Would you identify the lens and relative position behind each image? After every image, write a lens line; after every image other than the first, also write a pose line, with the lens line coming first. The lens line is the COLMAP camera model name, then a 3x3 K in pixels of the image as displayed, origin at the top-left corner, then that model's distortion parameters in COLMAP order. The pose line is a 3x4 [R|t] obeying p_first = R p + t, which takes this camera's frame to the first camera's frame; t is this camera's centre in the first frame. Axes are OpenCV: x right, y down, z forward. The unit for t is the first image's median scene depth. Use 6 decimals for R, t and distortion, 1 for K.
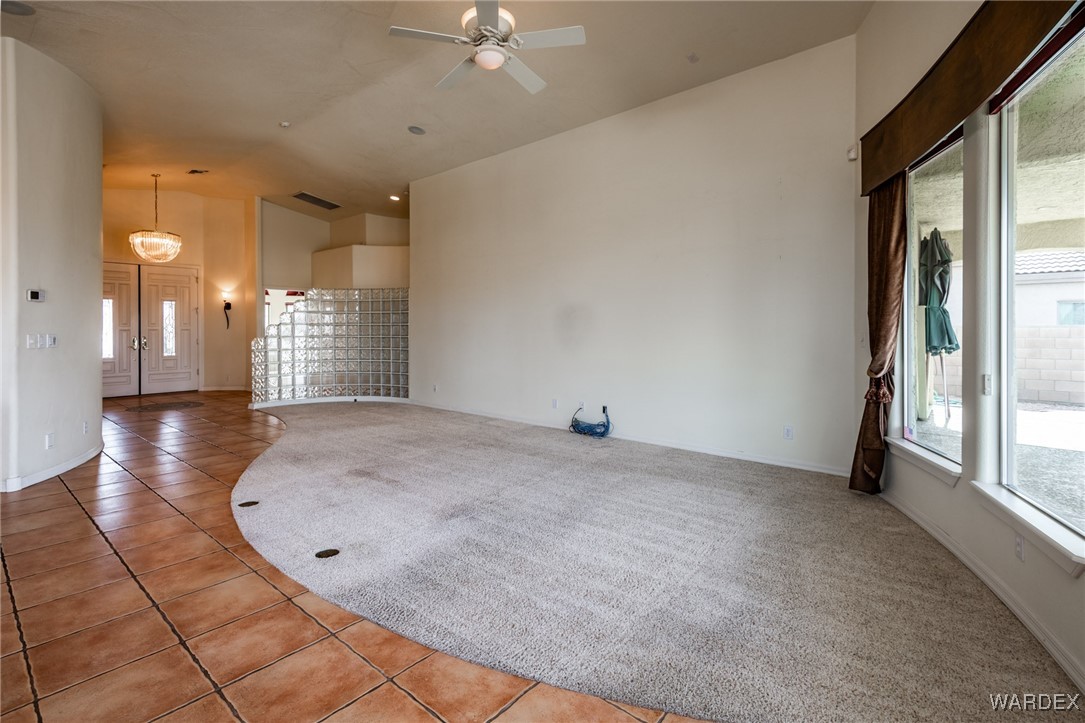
lens RADIAL K [[509.6, 0, 547.2], [0, 509.6, 327.9], [0, 0, 1]] dist [0.016729, -0.008935]
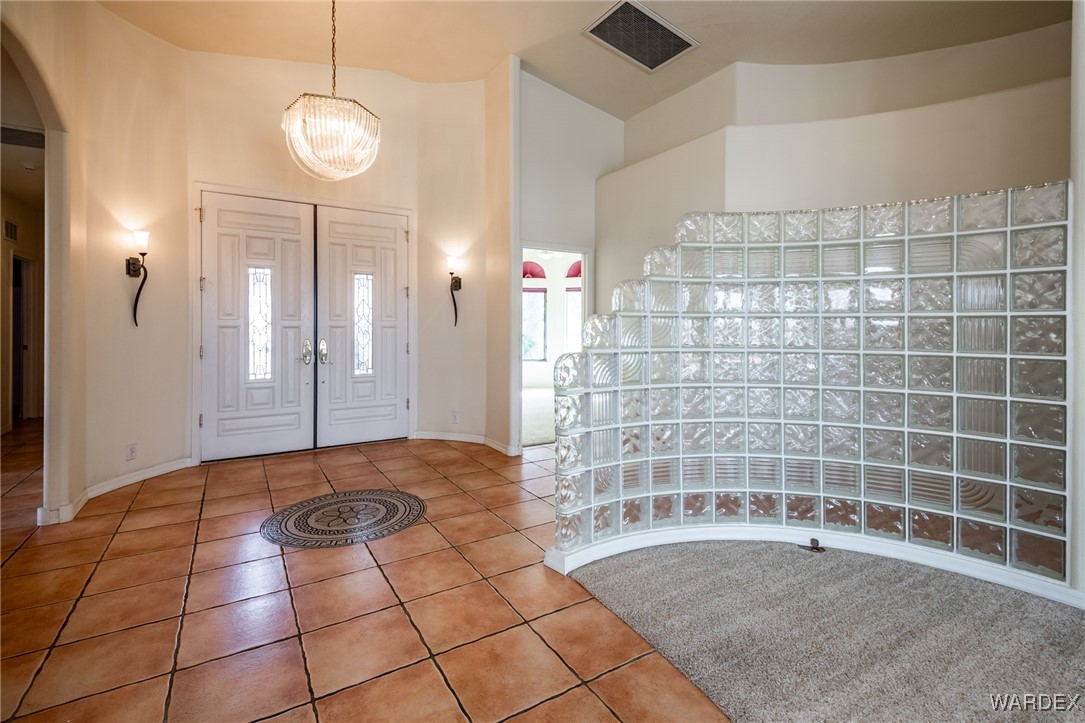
lens RADIAL K [[509.6, 0, 541.7], [0, 509.6, 334.2], [0, 0, 1]] dist [0.016729, -0.008935]
pose [[0.946436, 0.011444, -0.322689, -0.434674], [-0.007407, 0.999878, 0.013738, 0.002883], [0.322807, -0.010612, 0.946405, 0.622043]]
